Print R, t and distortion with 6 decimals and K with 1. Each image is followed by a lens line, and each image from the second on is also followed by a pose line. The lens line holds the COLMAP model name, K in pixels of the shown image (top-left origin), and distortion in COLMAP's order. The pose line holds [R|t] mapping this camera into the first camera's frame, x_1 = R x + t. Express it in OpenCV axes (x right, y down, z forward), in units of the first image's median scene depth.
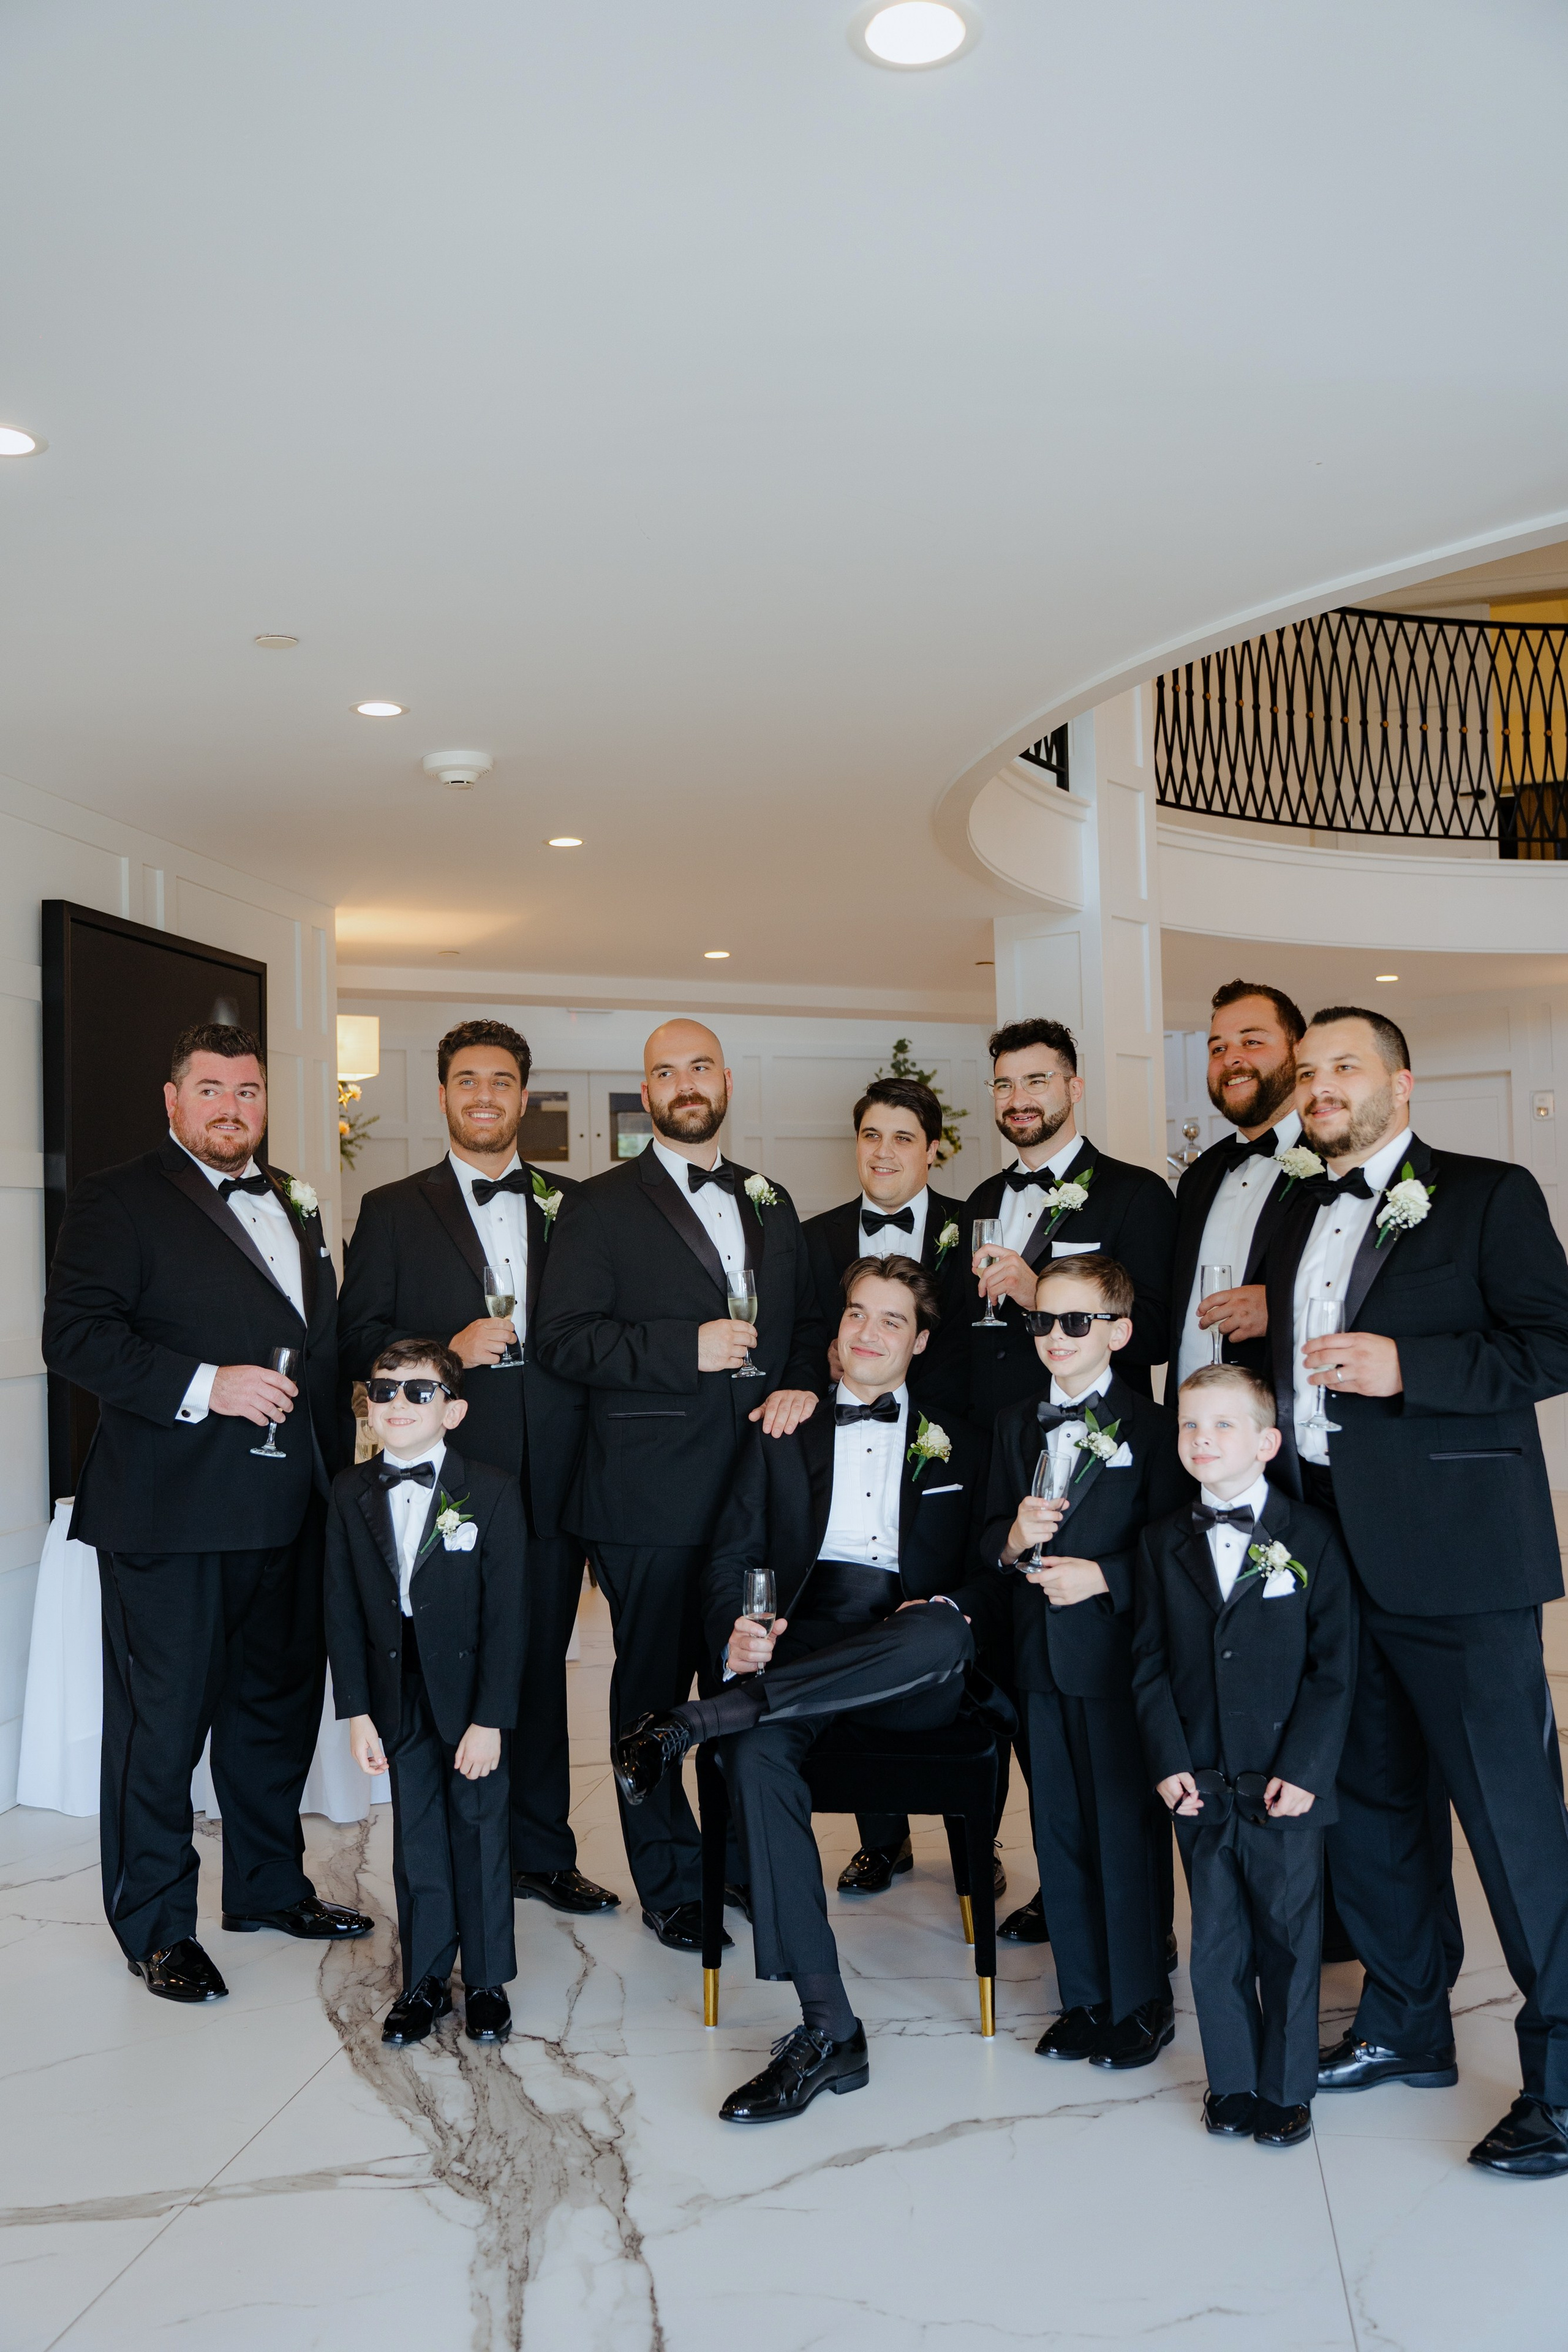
lens RADIAL K [[2038.8, 0, 756.5], [0, 2038.8, 1208.6], [0, 0, 1]] dist [-0.046019, 0.089991]
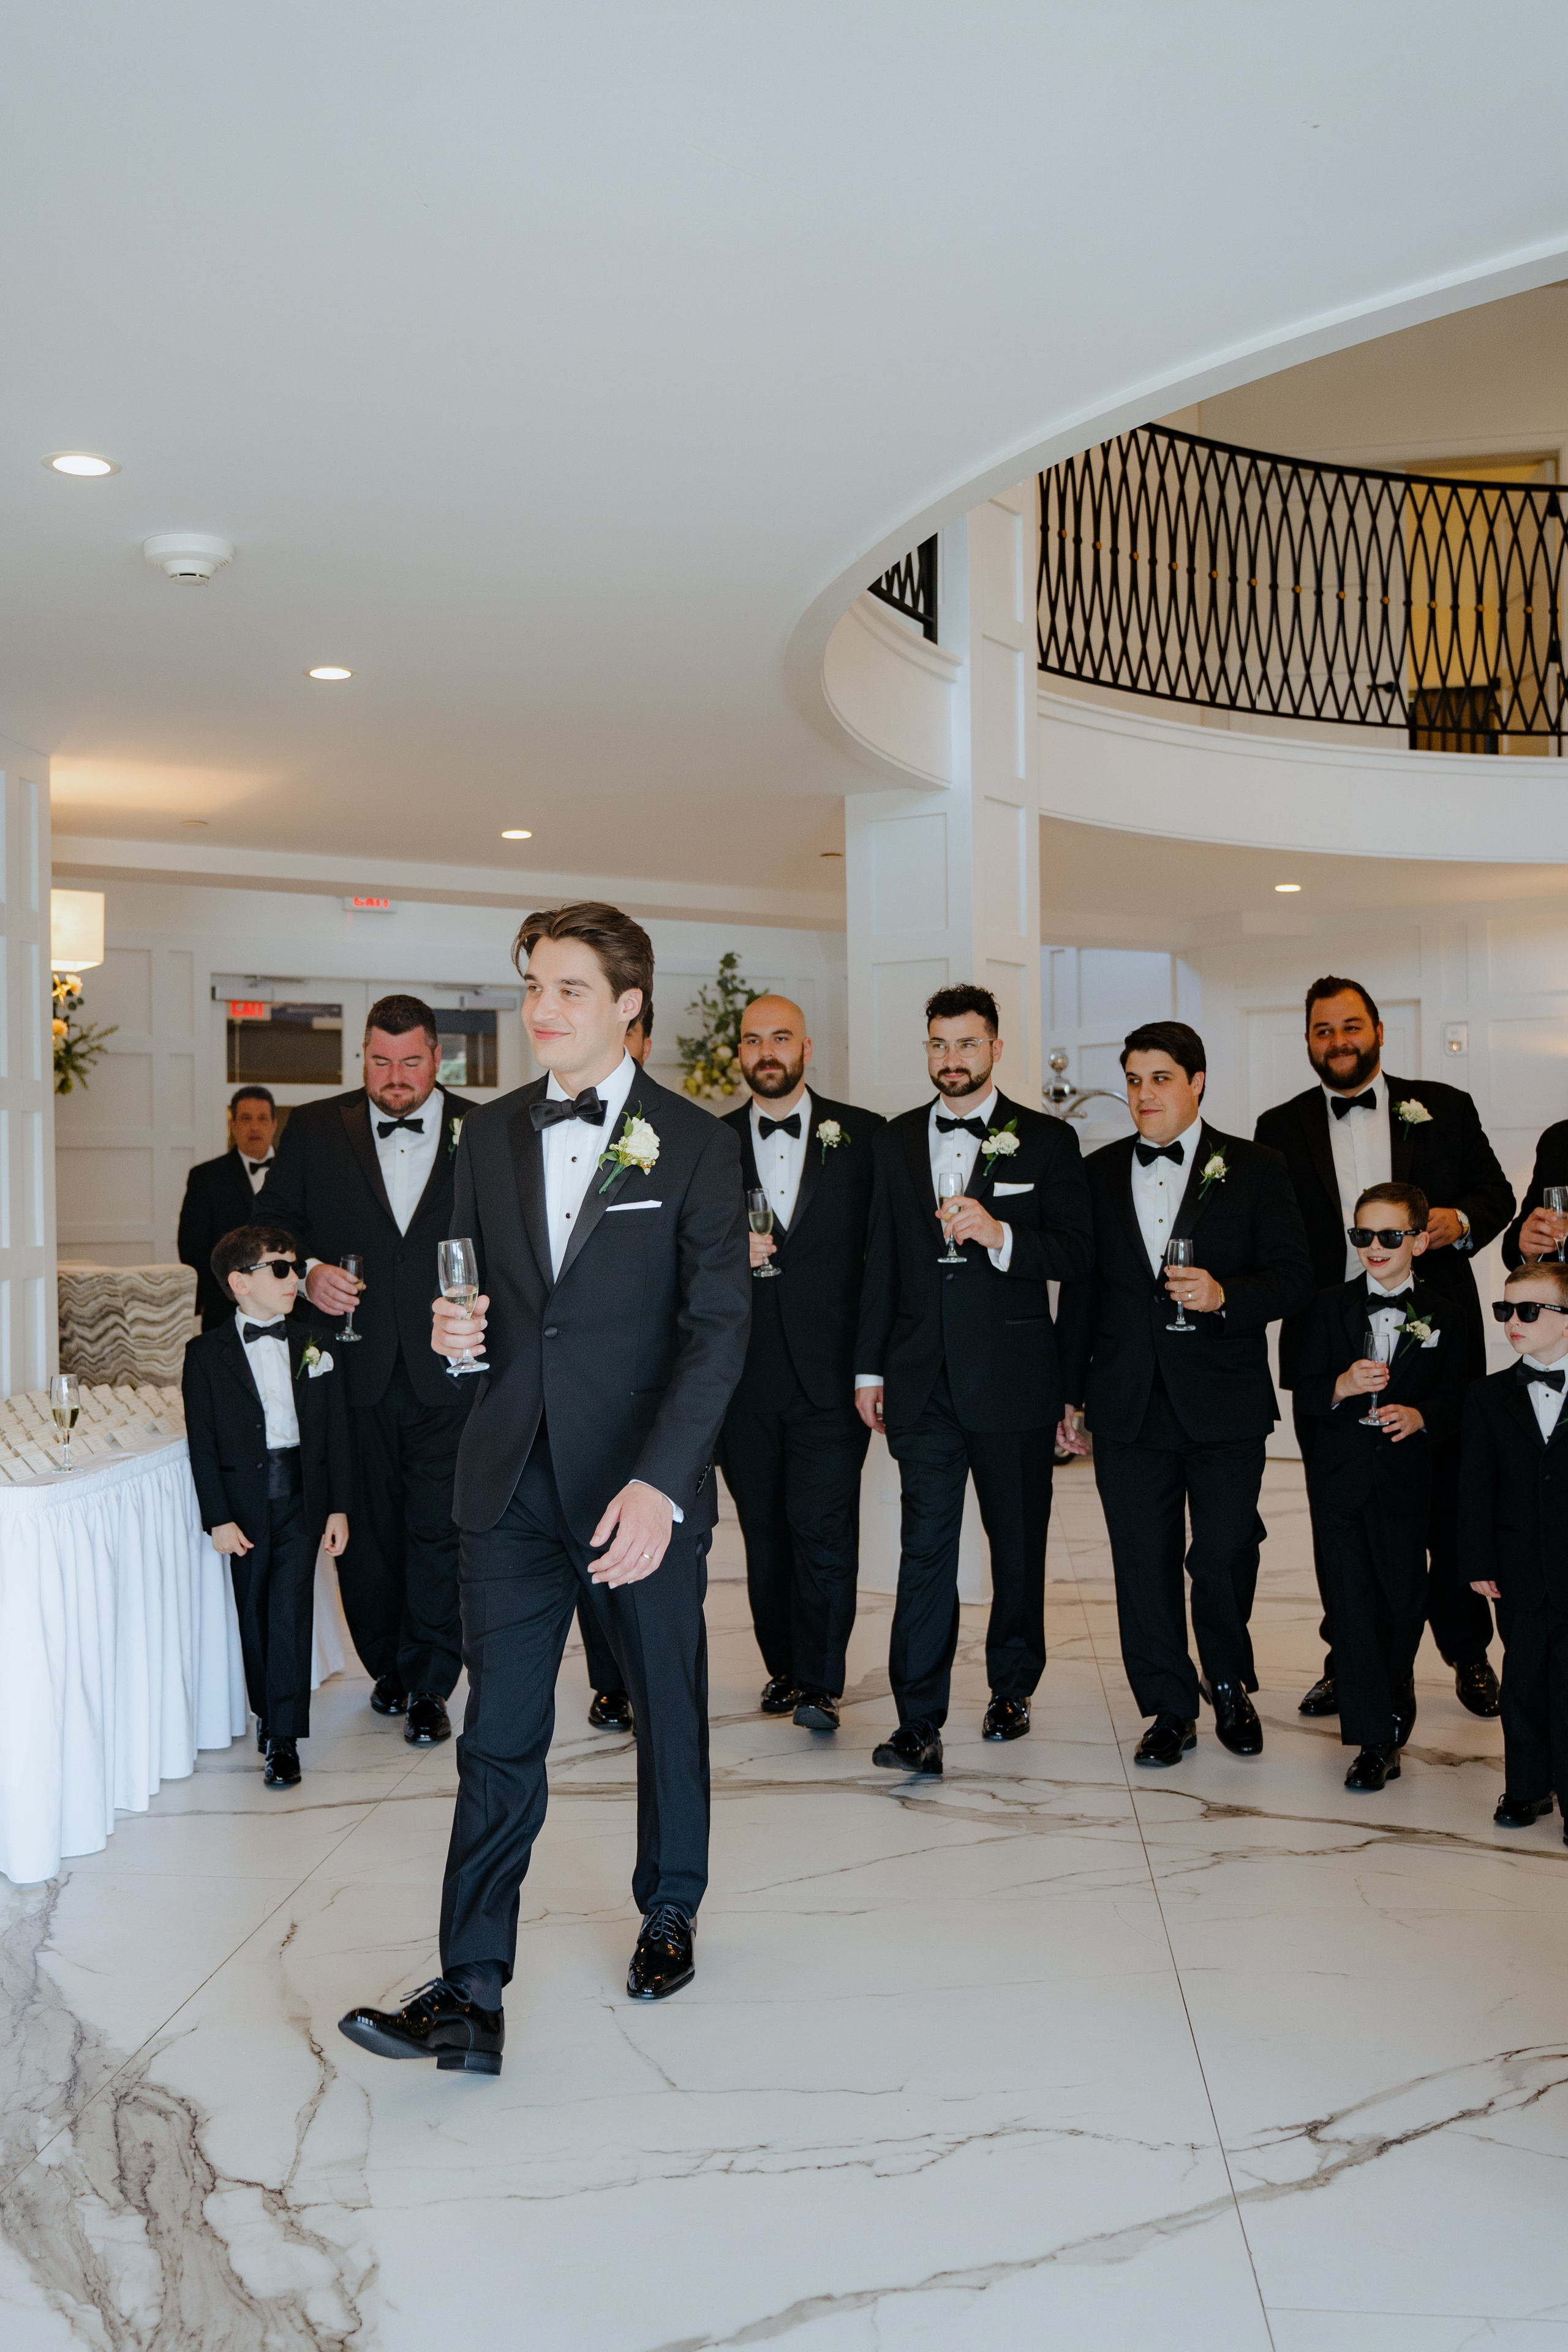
lens RADIAL K [[2264.7, 0, 732.6], [0, 2264.7, 1214.5], [0, 0, 1]] dist [-0.062913, 0.128405]
pose [[0.996979, 0.014764, 0.076254, 0.001779], [-0.016760, 0.999532, 0.025592, 0.017113], [-0.075840, -0.026793, 0.996760, 0.136440]]
